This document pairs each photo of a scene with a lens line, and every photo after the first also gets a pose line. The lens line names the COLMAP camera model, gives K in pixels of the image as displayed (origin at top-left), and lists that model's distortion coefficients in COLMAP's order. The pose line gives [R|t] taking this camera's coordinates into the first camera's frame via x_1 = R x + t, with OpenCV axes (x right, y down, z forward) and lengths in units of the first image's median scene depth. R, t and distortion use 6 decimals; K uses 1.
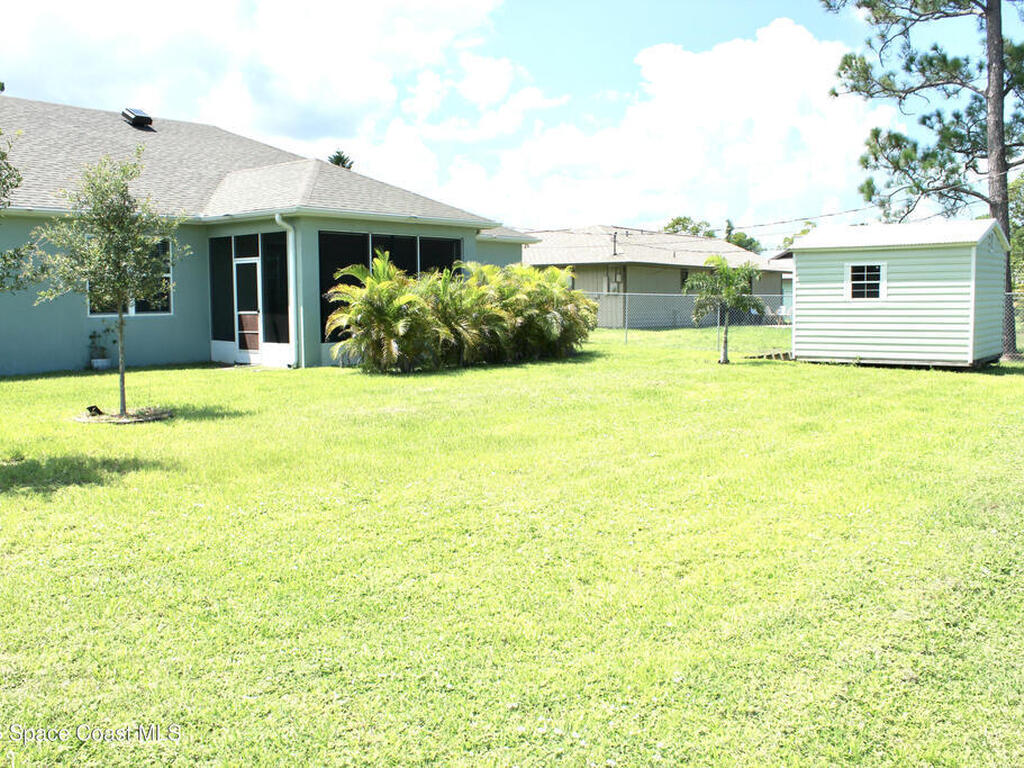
lens RADIAL K [[965.4, 0, 509.8], [0, 965.4, 395.0], [0, 0, 1]] dist [-0.169306, 0.147274]
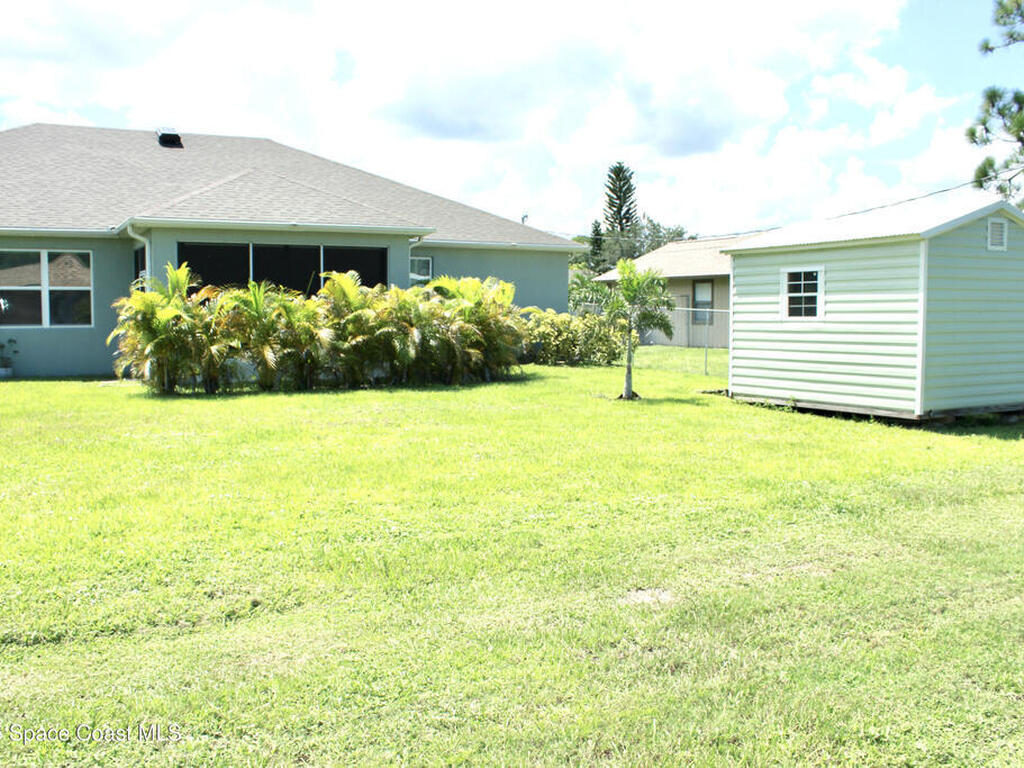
lens RADIAL K [[965.4, 0, 509.8], [0, 965.4, 395.0], [0, 0, 1]] dist [-0.169306, 0.147274]
pose [[0.918191, 0.043679, -0.393722, 0.547298], [-0.048464, 0.998822, -0.002214, -0.036444], [0.393161, 0.021114, 0.919227, 0.294420]]
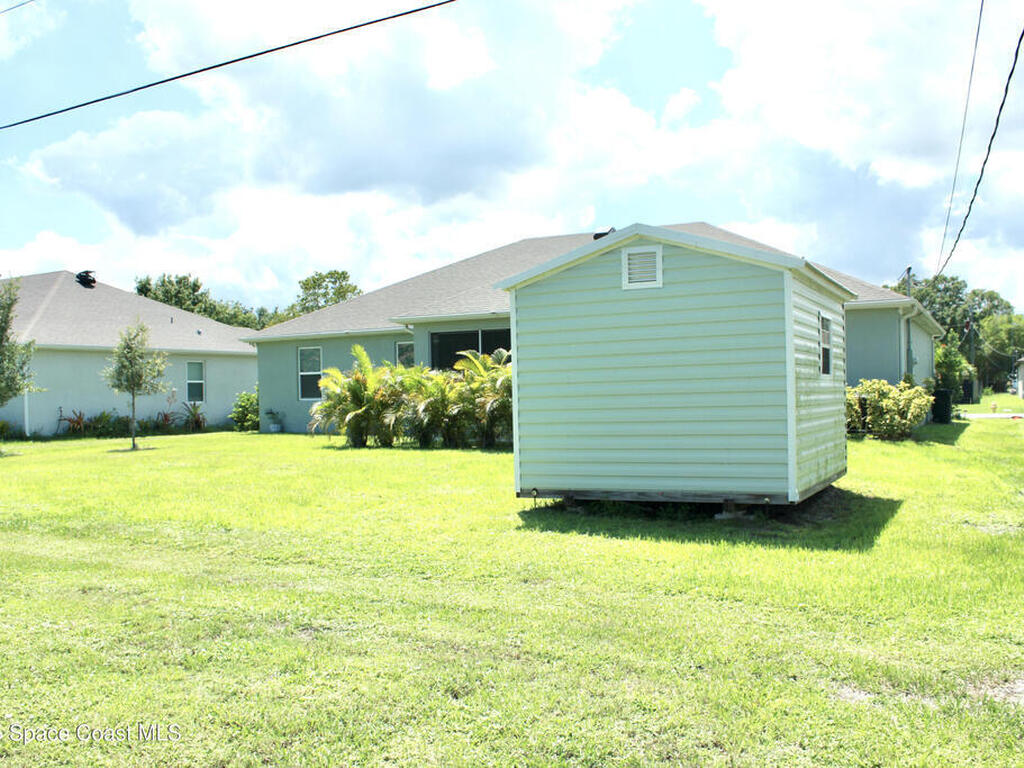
lens RADIAL K [[965.4, 0, 509.8], [0, 965.4, 395.0], [0, 0, 1]] dist [-0.169306, 0.147274]
pose [[0.181661, 0.009070, -0.983319, 1.206293], [-0.070725, 0.997488, -0.003865, -0.103096], [0.980815, 0.070247, 0.181846, 0.983238]]
